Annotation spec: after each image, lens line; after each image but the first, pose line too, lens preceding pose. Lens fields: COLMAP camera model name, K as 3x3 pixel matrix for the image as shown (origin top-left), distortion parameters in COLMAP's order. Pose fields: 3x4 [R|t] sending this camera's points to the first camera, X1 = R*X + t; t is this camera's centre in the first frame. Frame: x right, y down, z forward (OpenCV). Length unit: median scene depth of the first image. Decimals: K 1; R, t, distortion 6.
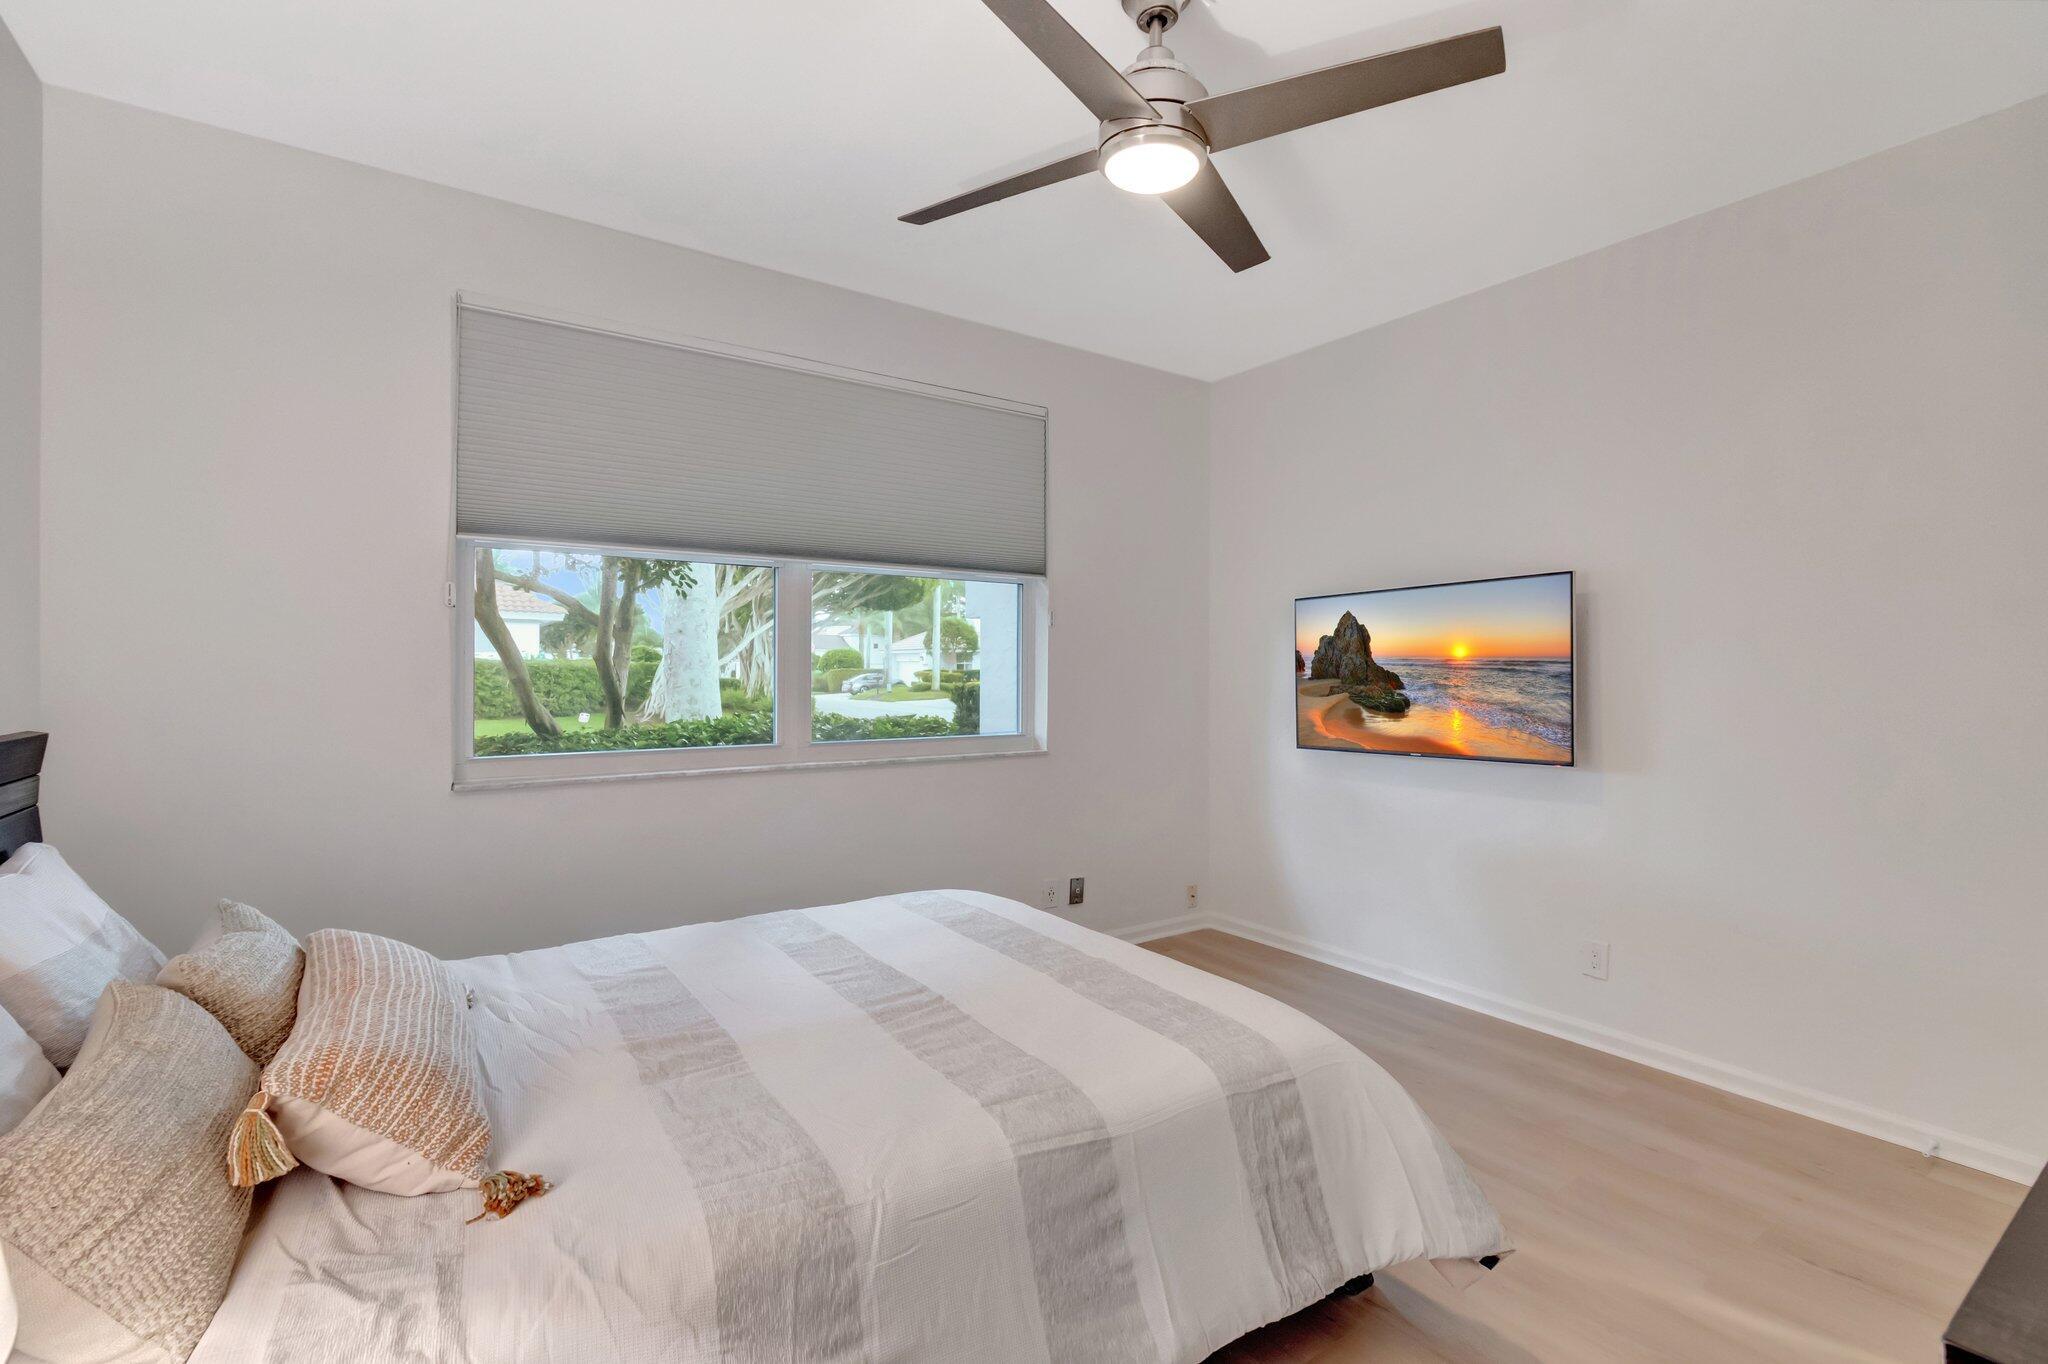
lens RADIAL K [[914.5, 0, 1014.9], [0, 914.5, 675.0], [0, 0, 1]] dist [-0.000061, 0.001100]
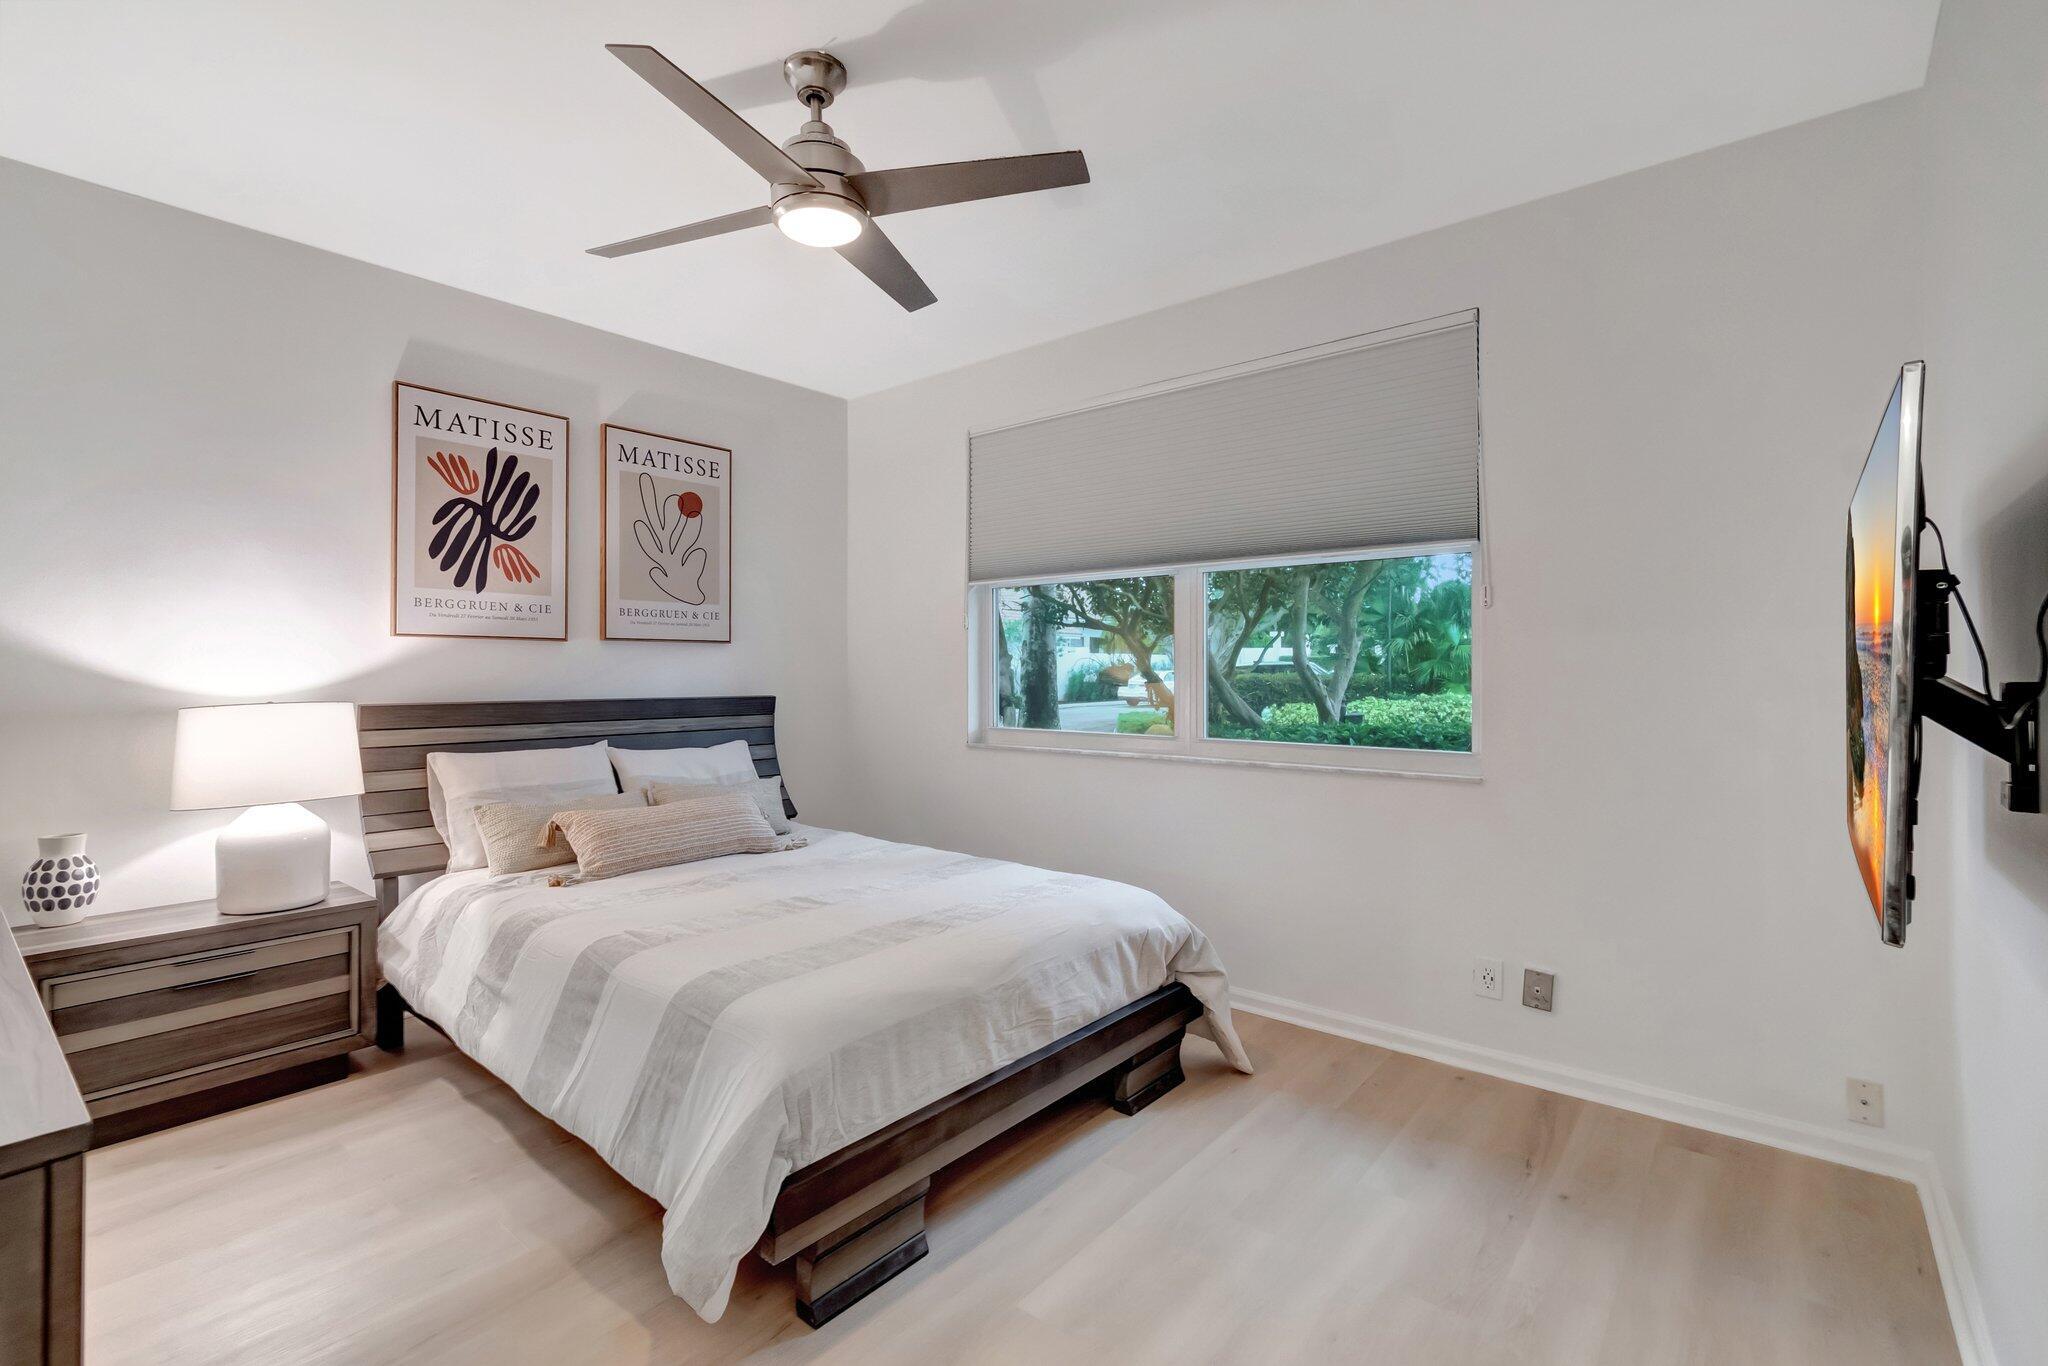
lens RADIAL K [[914.5, 0, 1016.1], [0, 914.5, 668.8], [0, 0, 1]] dist [-0.000061, 0.001100]
pose [[0.263357, -0.003448, -0.964692, 0.680319], [-0.004660, 0.999977, -0.004846, 0.001349], [0.964687, 0.005771, 0.263335, 0.483954]]
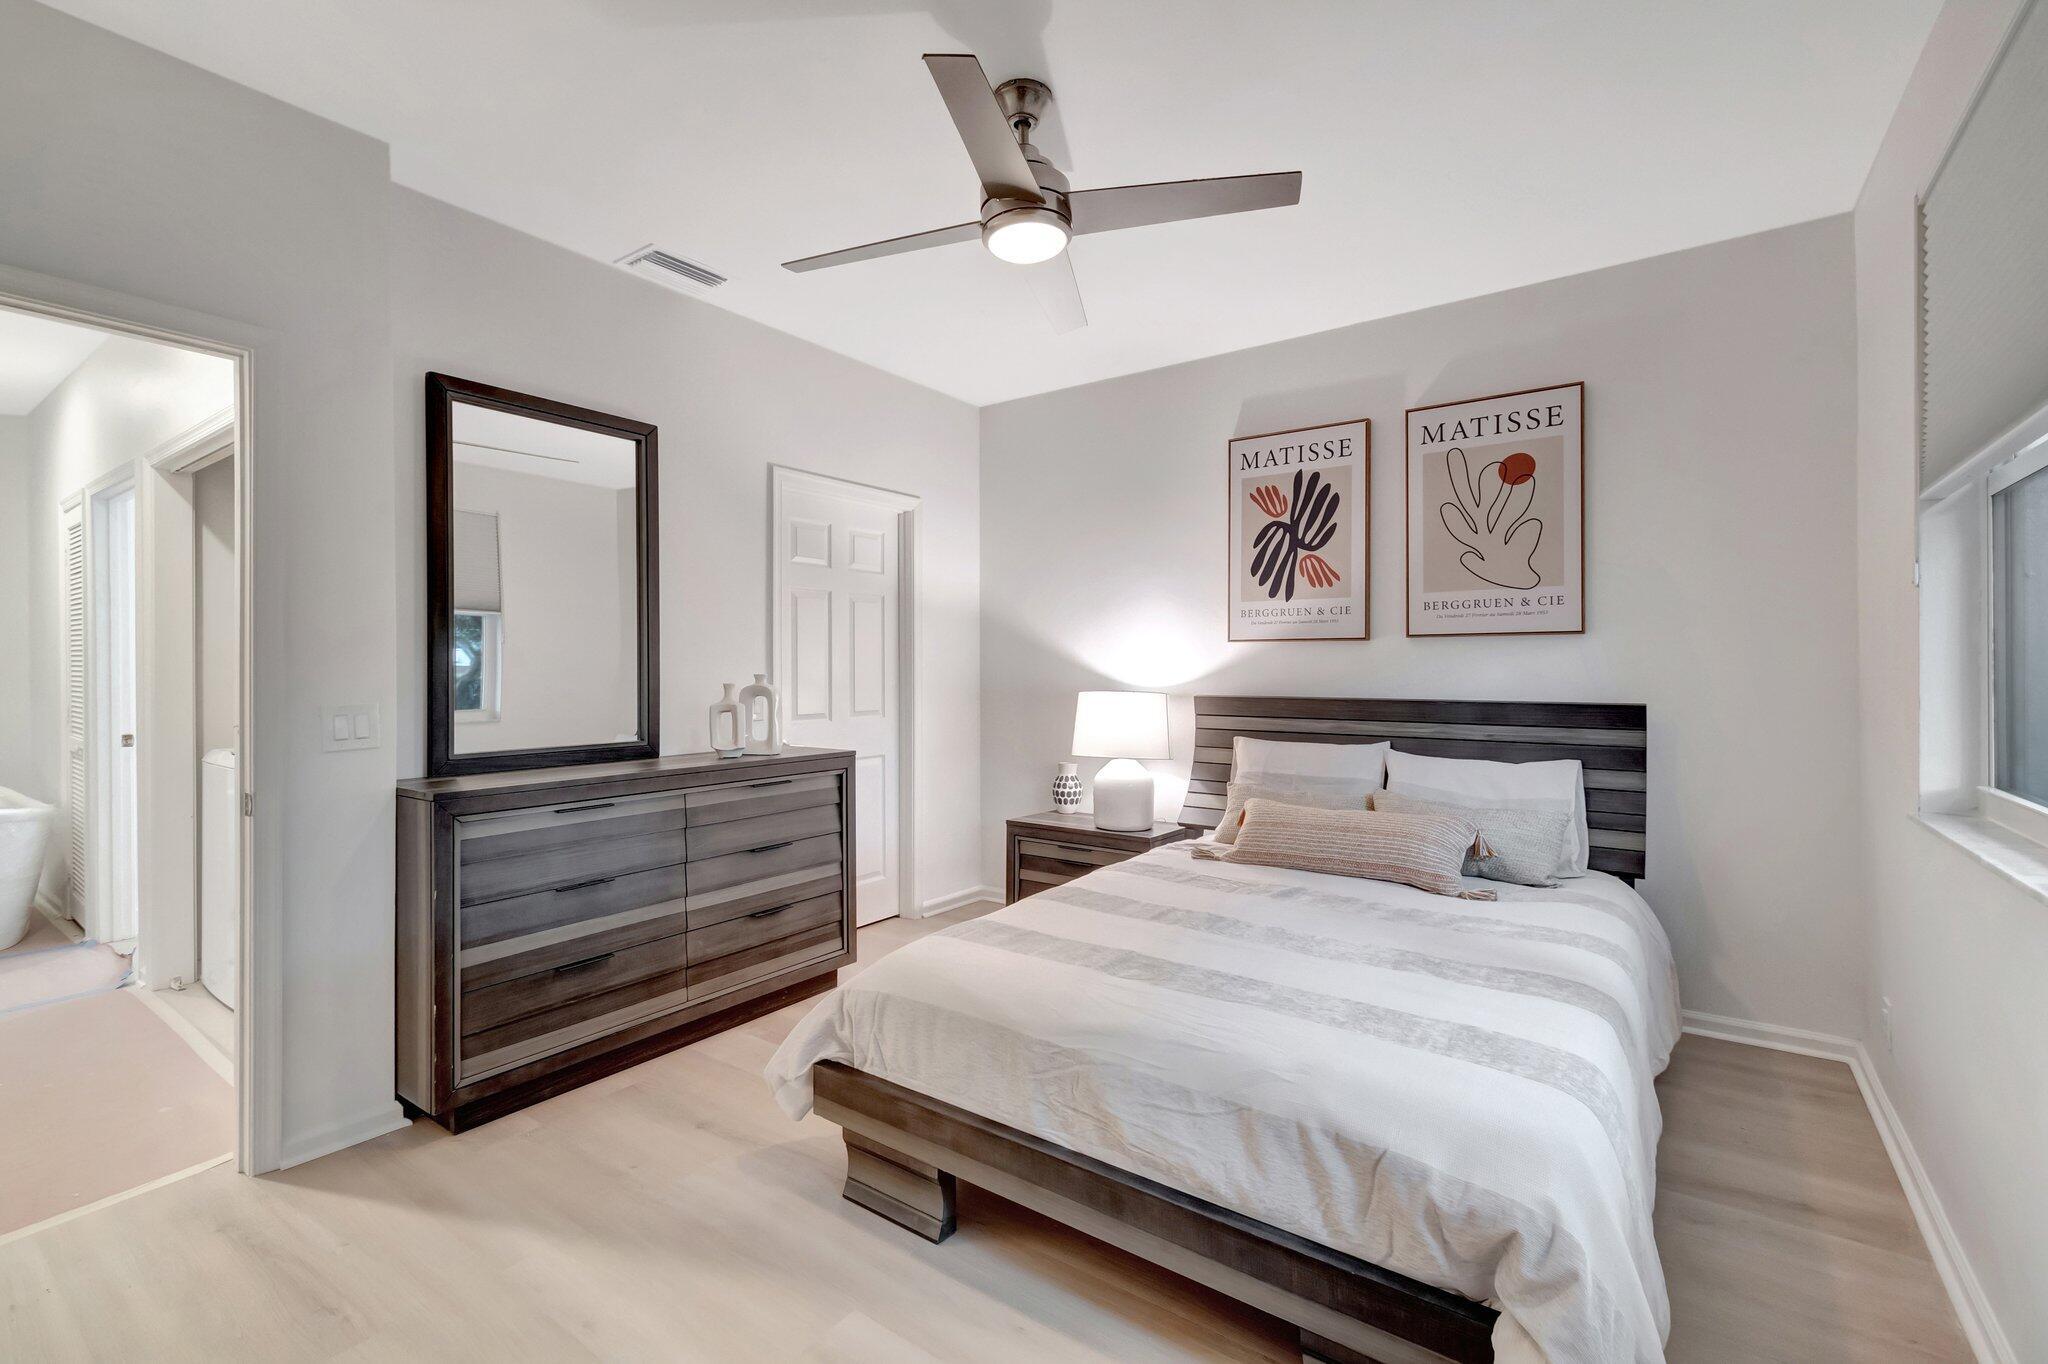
lens RADIAL K [[914.5, 0, 1023.6], [0, 914.5, 676.7], [0, 0, 1]] dist [-0.000061, 0.001100]
pose [[-0.945736, 0.001828, -0.324930, 0.280678], [-0.002046, 0.999931, 0.011580, -0.001964], [0.324929, 0.011616, -0.945667, 1.096237]]
